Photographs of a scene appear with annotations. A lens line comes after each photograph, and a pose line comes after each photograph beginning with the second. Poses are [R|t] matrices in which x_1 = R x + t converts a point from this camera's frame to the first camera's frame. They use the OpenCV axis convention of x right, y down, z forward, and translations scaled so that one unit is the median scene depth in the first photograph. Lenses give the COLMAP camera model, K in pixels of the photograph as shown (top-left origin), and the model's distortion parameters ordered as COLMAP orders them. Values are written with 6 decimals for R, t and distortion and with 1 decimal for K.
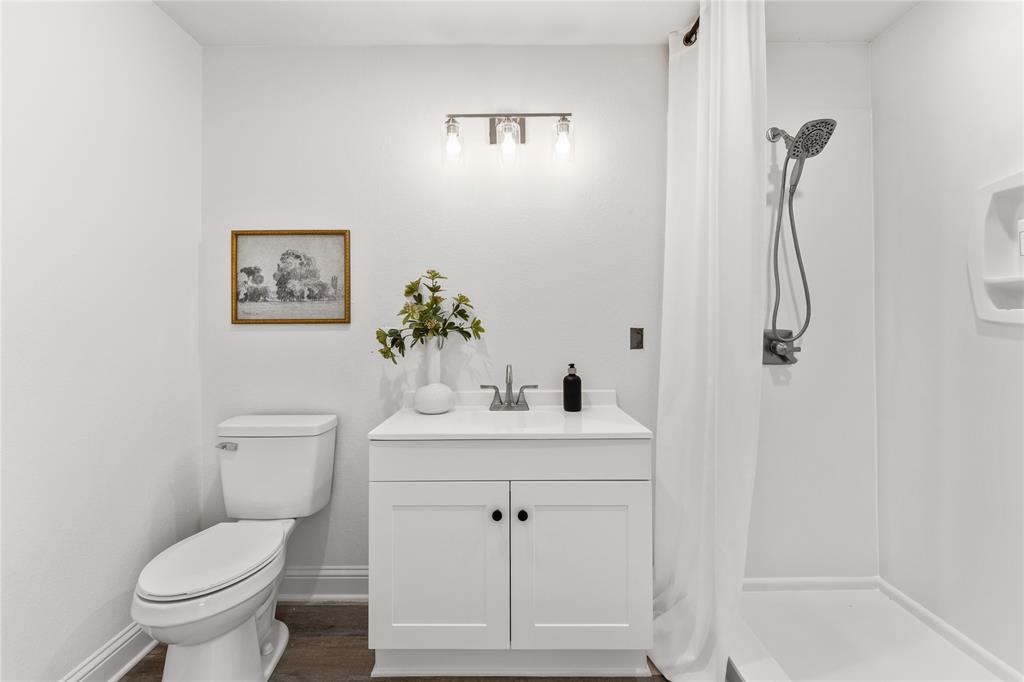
lens RADIAL K [[416.5, 0, 510.3], [0, 416.5, 330.0], [0, 0, 1]] dist [0.001295, 0.000106]
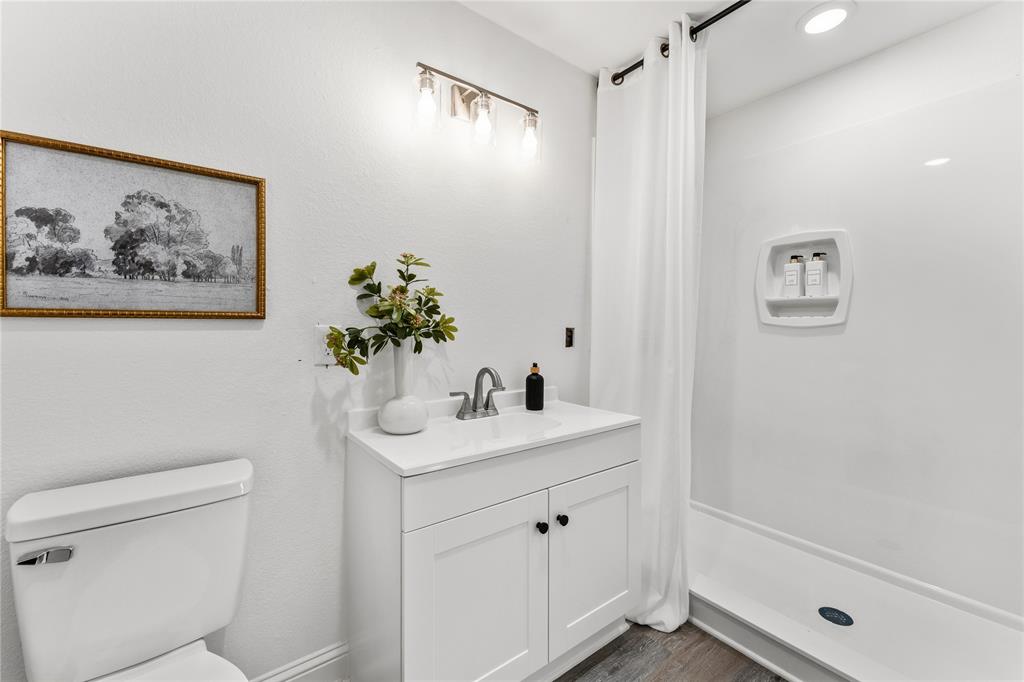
lens RADIAL K [[410.6, 0, 514.3], [0, 410.6, 338.8], [0, 0, 1]] dist [-0.000482, -0.000032]
pose [[0.797397, -0.012674, 0.603322, -0.465529], [0.000039, 0.999781, 0.020950, 0.001881], [-0.603455, -0.016681, 0.797223, 0.229422]]
